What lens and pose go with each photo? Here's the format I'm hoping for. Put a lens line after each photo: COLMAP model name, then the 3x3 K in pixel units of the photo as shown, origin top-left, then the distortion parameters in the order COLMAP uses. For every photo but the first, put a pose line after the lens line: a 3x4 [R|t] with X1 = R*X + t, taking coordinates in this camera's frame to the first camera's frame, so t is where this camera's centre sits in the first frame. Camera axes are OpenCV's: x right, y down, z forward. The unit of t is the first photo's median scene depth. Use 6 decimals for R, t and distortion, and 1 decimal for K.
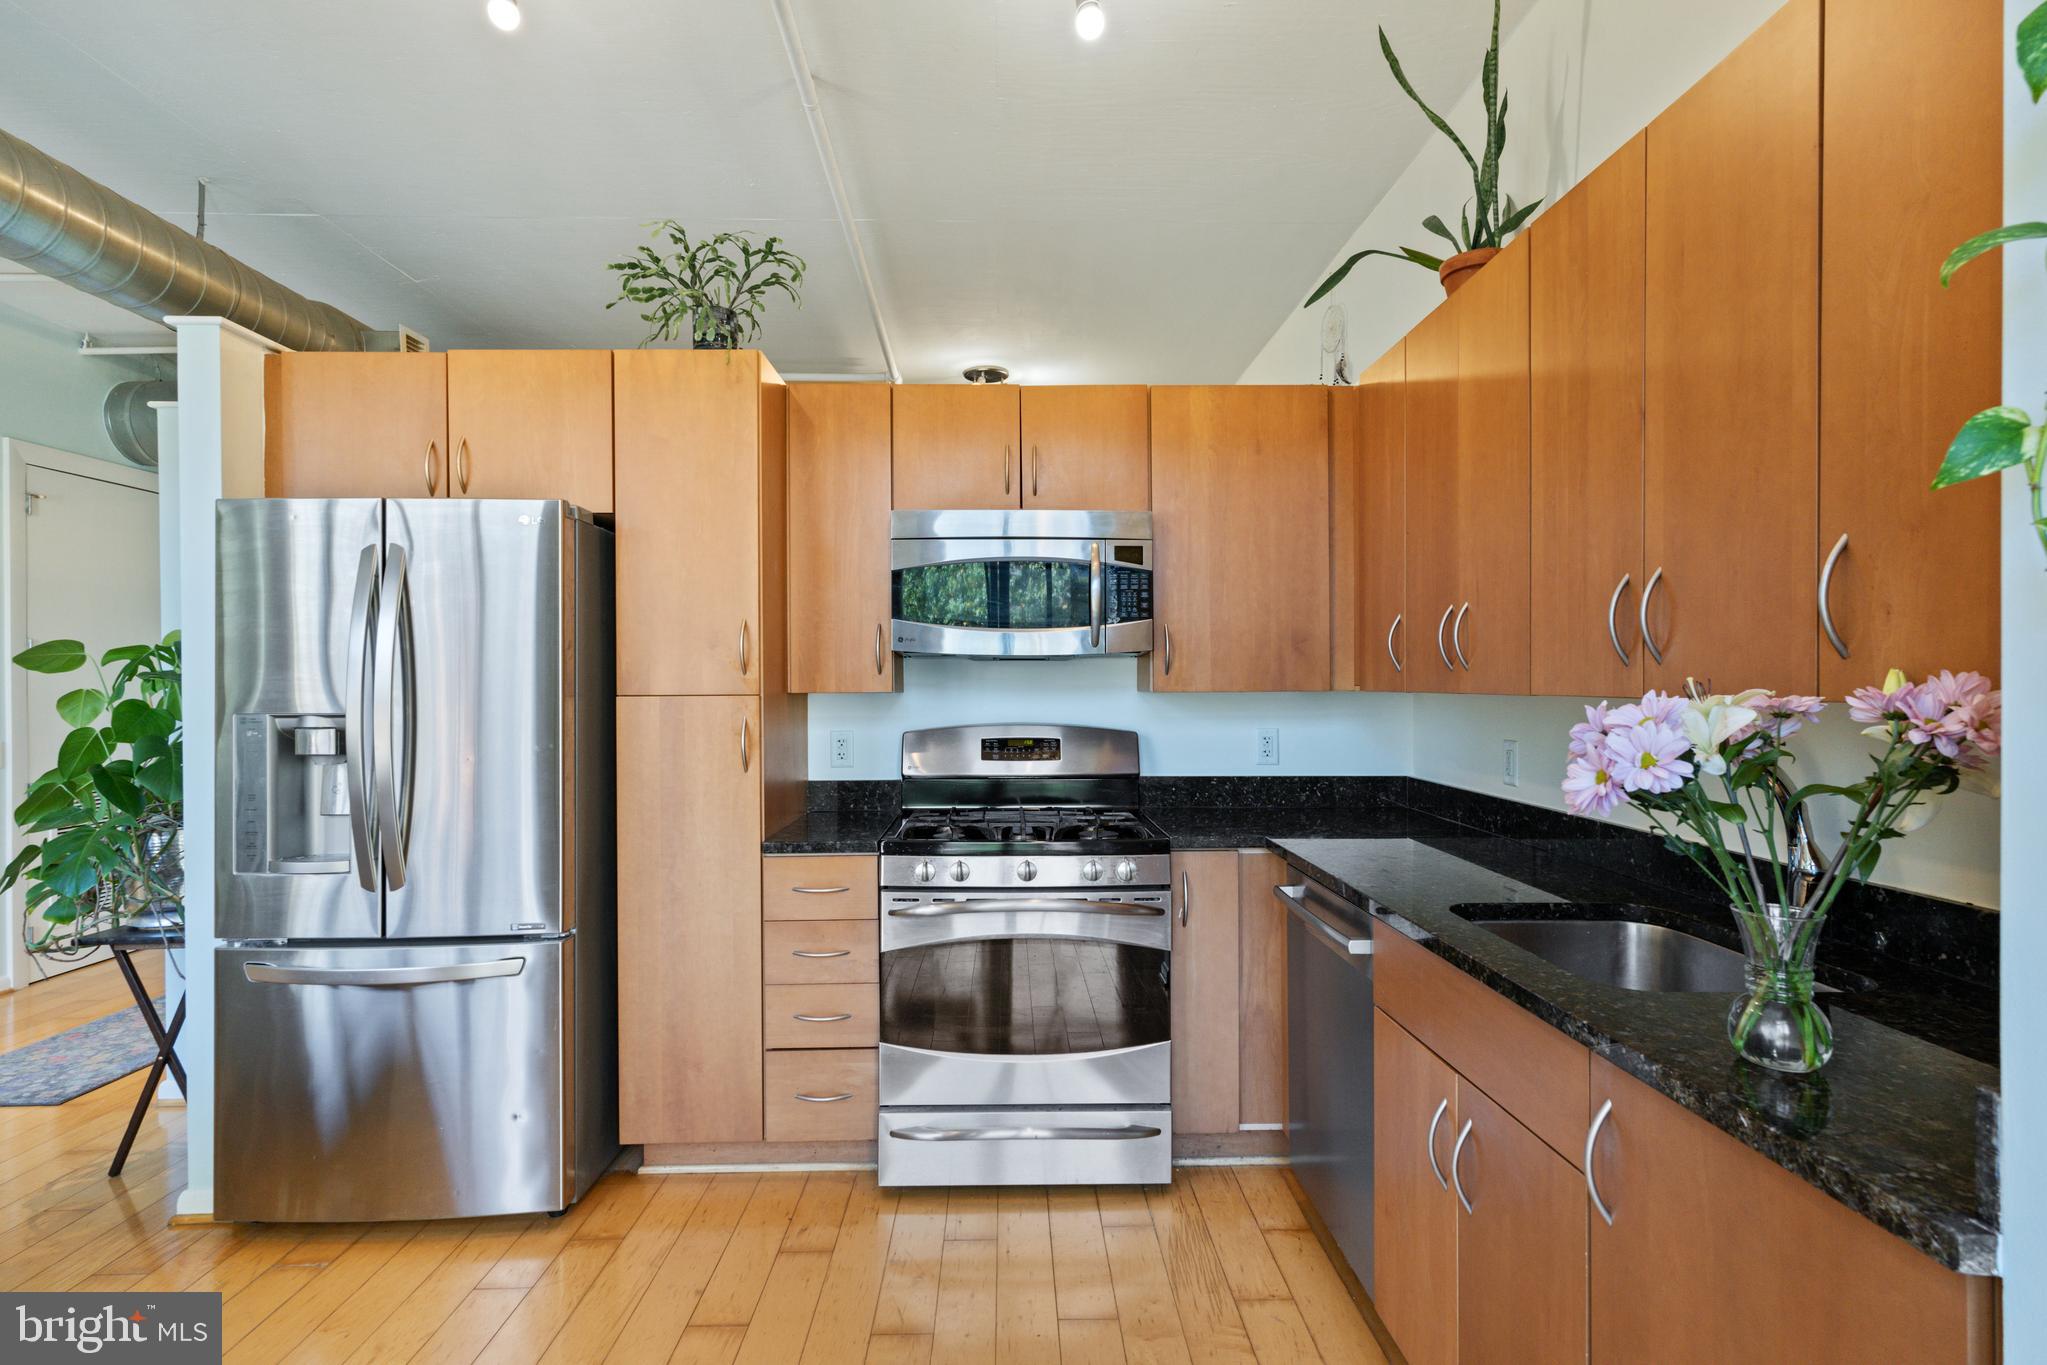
lens RADIAL K [[968.3, 0, 1030.1], [0, 968.3, 683.2], [0, 0, 1]] dist [0.001714, -0.000684]
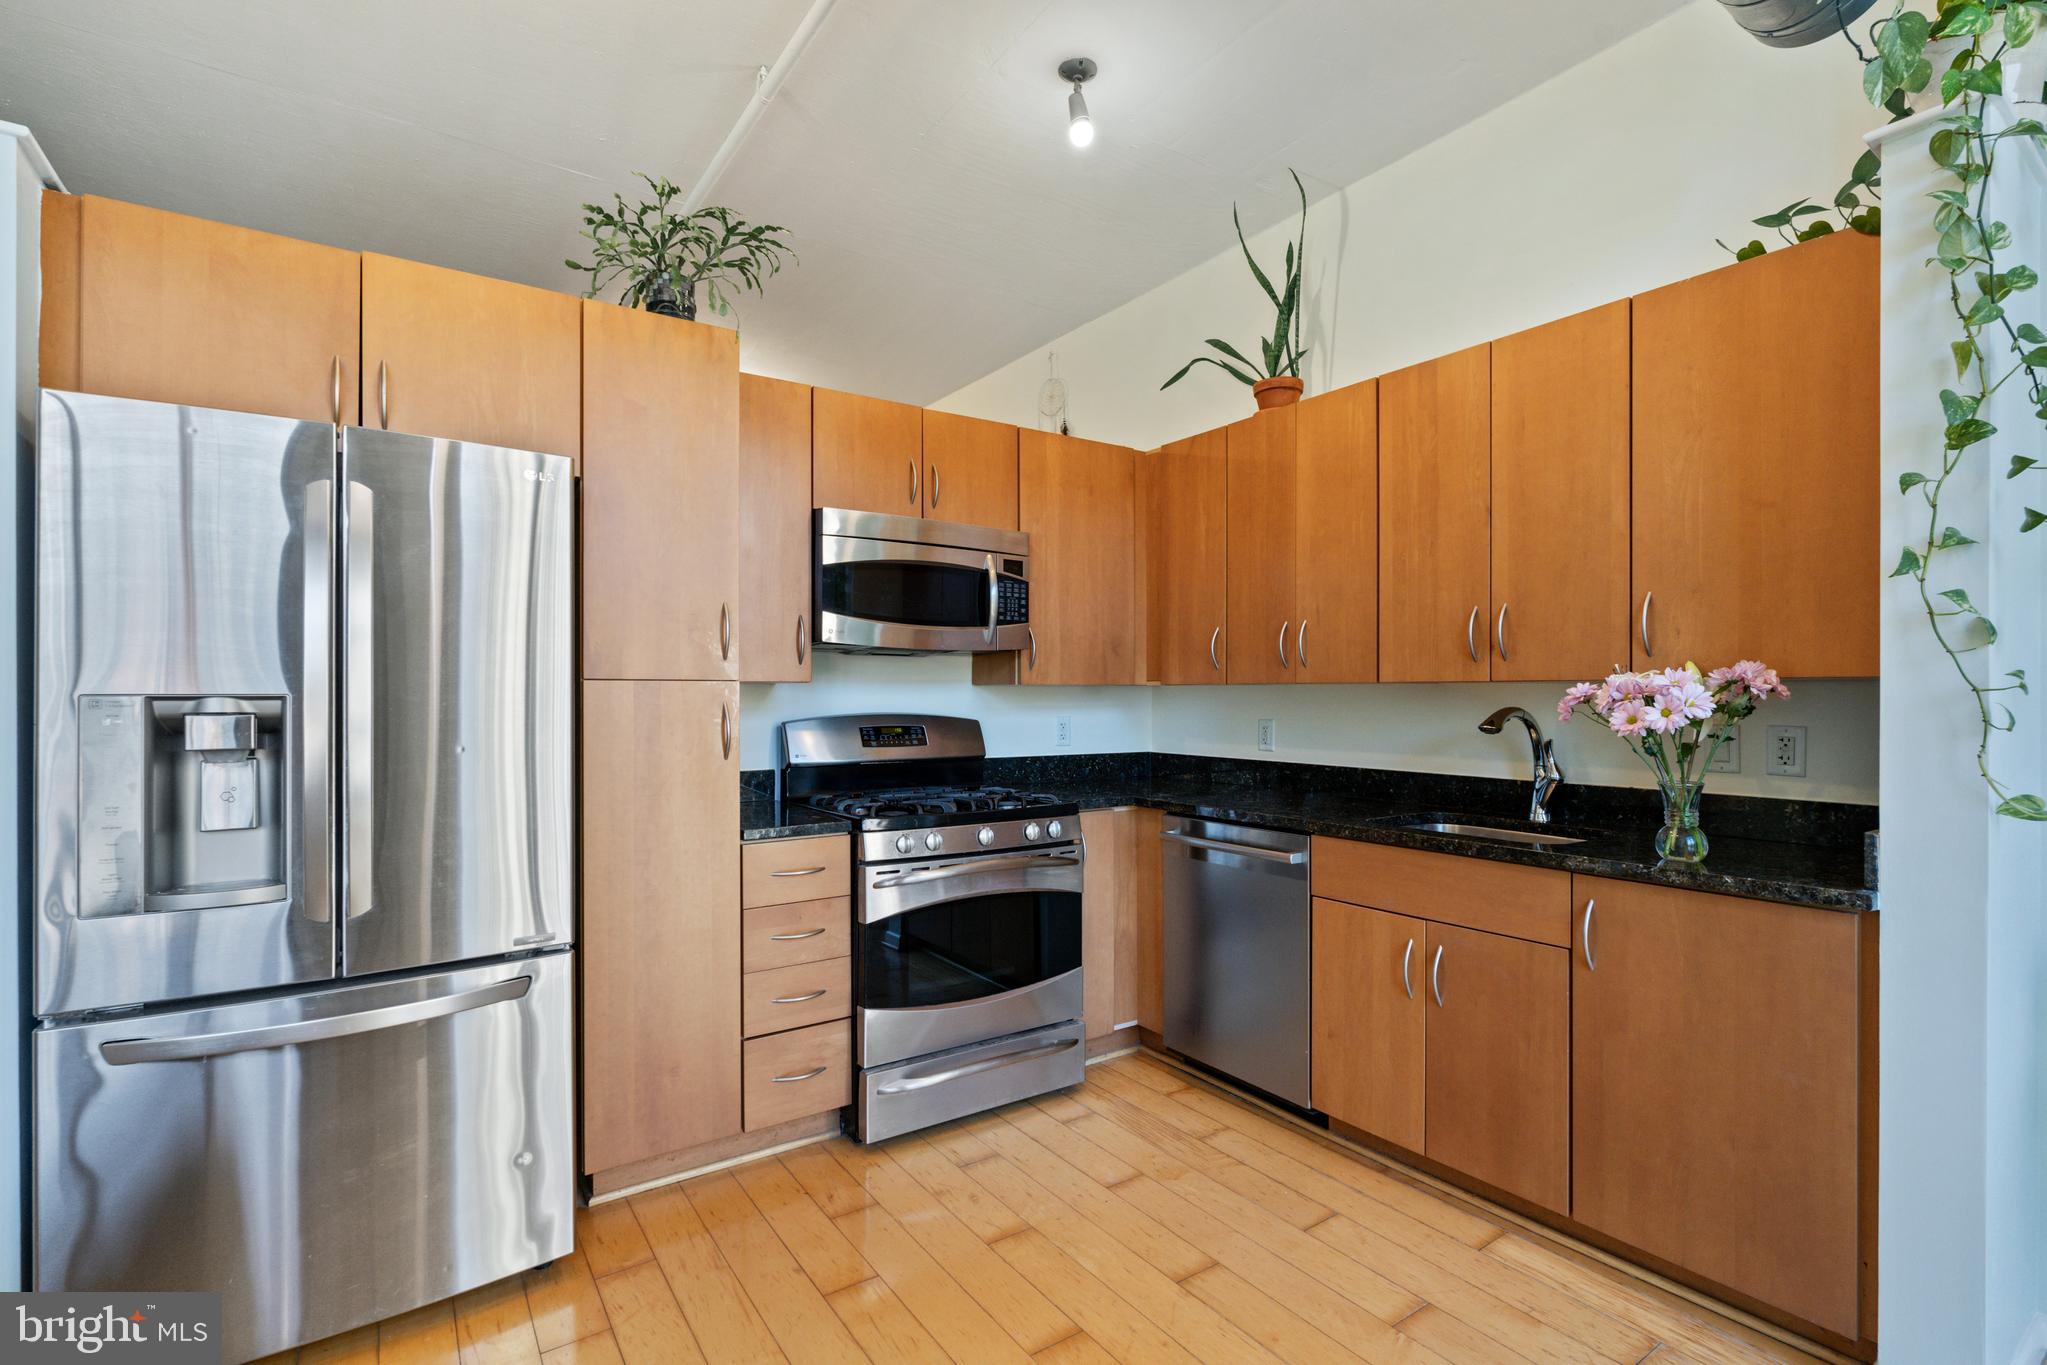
lens RADIAL K [[910.1, 0, 1011.9], [0, 910.1, 688.9], [0, 0, 1]] dist [-0.003003, -0.000981]
pose [[0.846315, 0.007634, 0.532628, -0.534630], [-0.004570, 0.999965, -0.007071, 0.025631], [-0.532663, 0.003550, 0.846320, 0.067113]]
